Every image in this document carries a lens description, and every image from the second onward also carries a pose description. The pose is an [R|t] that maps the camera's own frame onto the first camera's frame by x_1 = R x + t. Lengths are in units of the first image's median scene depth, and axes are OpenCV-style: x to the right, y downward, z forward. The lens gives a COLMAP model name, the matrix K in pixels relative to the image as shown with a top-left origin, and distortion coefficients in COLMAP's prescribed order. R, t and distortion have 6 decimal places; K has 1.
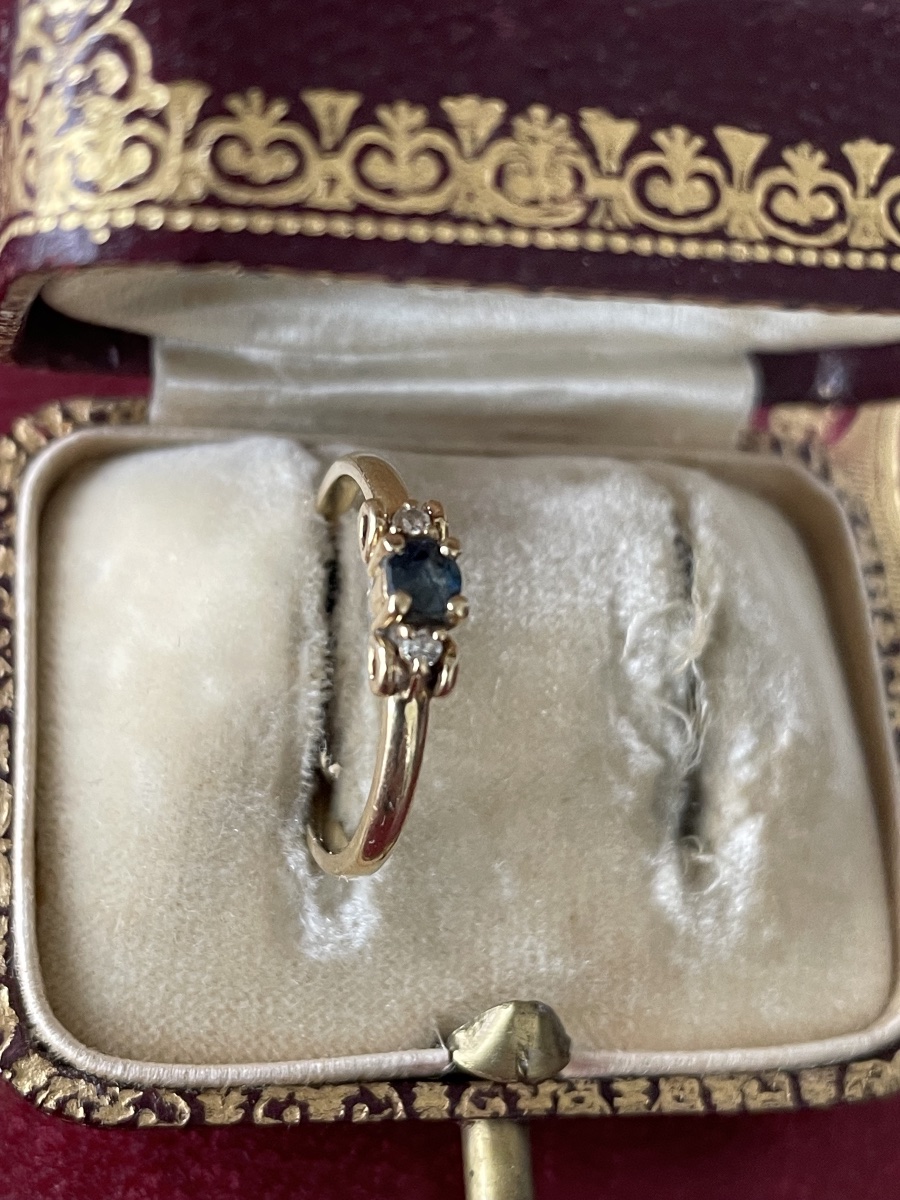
lens RADIAL K [[1902.1, 0, 439.6], [0, 1902.1, 585.7], [0, 0, 1]] dist [0.043626, 0.000000]
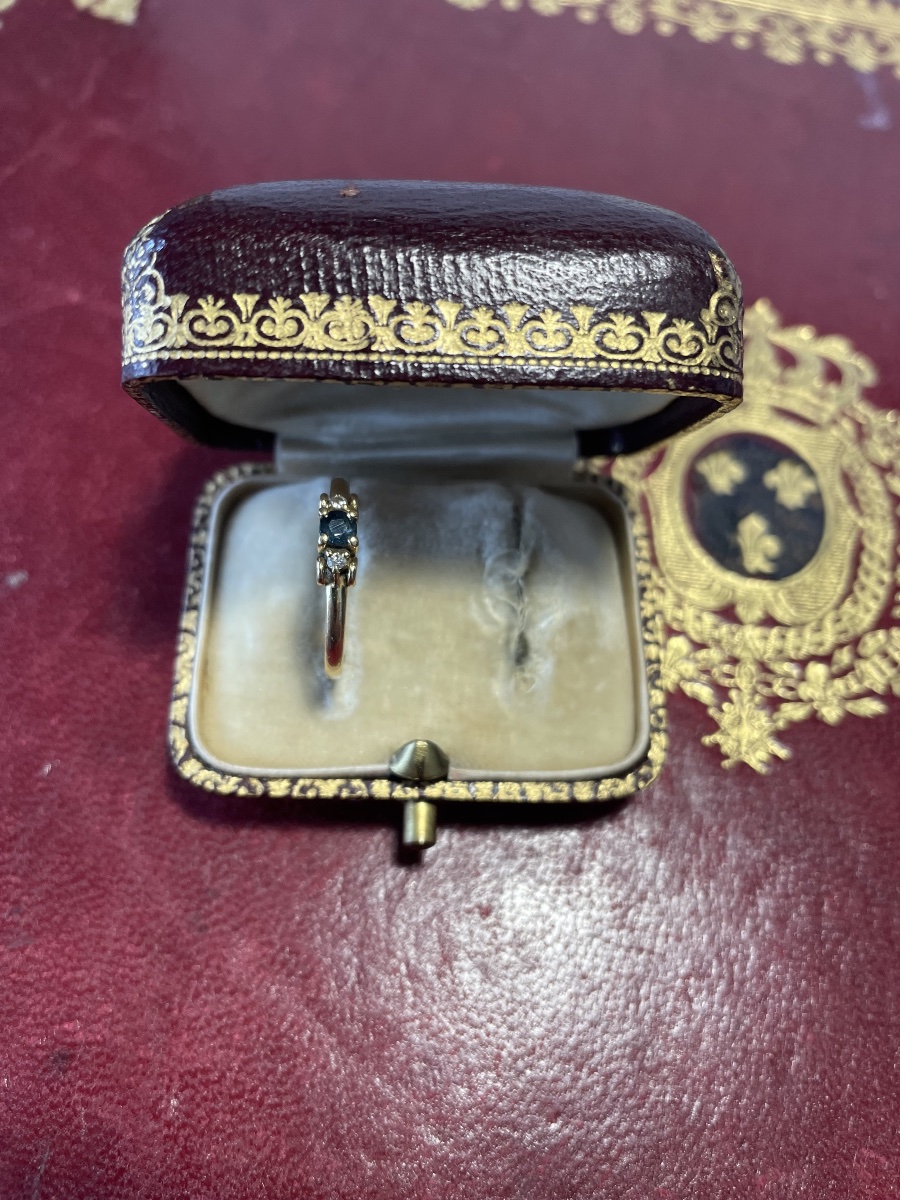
lens RADIAL K [[954.6, 0, 464.1], [0, 954.6, 572.2], [0, 0, 1]] dist [0.034303, -0.091125]
pose [[0.983102, -0.017140, -0.182252, 0.273424], [0.011463, 0.999417, -0.032155, 0.068290], [0.182697, 0.029523, 0.982726, -0.010202]]
